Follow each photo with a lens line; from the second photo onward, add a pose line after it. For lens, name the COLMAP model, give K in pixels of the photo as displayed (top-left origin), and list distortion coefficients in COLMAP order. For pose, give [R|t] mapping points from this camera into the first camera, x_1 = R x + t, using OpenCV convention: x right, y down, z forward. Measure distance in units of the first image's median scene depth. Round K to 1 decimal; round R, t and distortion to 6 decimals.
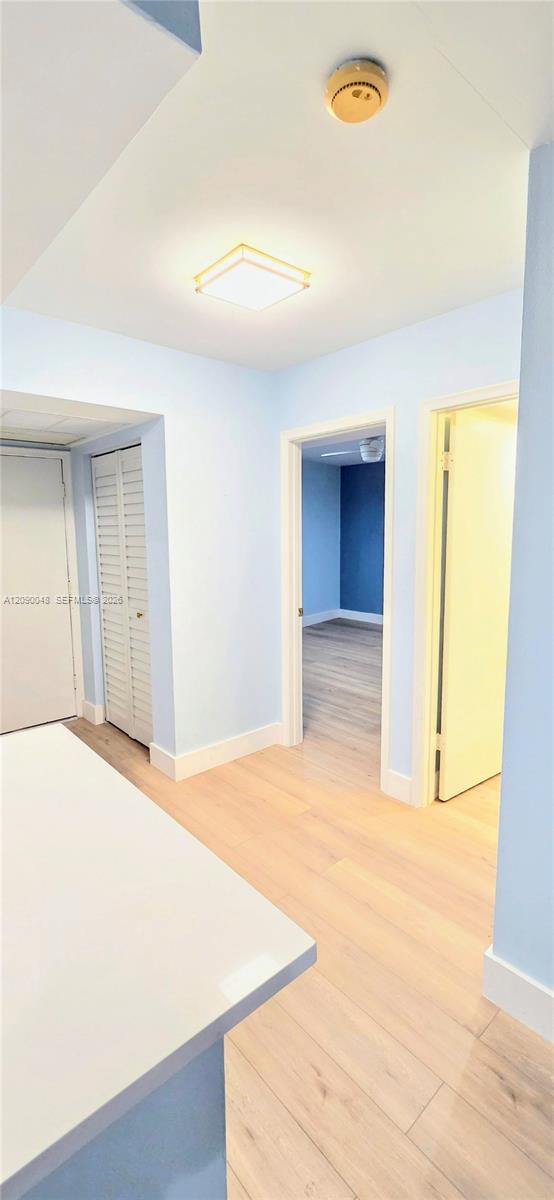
lens RADIAL K [[497.9, 0, 277.6], [0, 497.9, 591.2], [0, 0, 1]] dist [-0.001314, 0.000614]
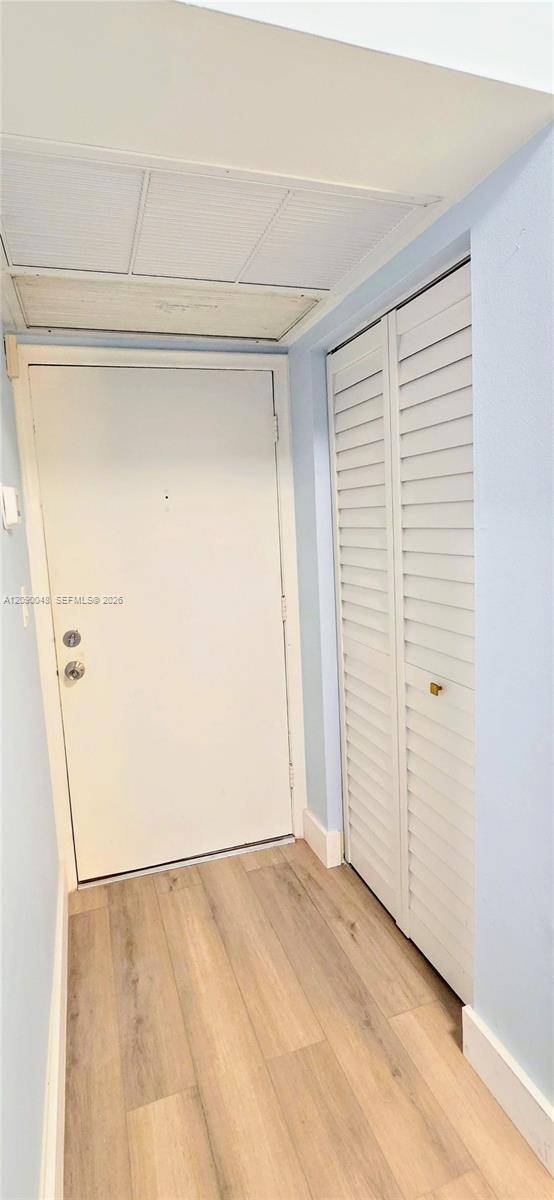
lens RADIAL K [[497.9, 0, 277.6], [0, 497.9, 591.2], [0, 0, 1]] dist [-0.001314, 0.000614]
pose [[0.922093, 0.021835, -0.386352, -0.219863], [-0.008603, 0.999317, 0.035945, -0.046263], [0.386873, -0.029820, 0.921651, 0.508511]]
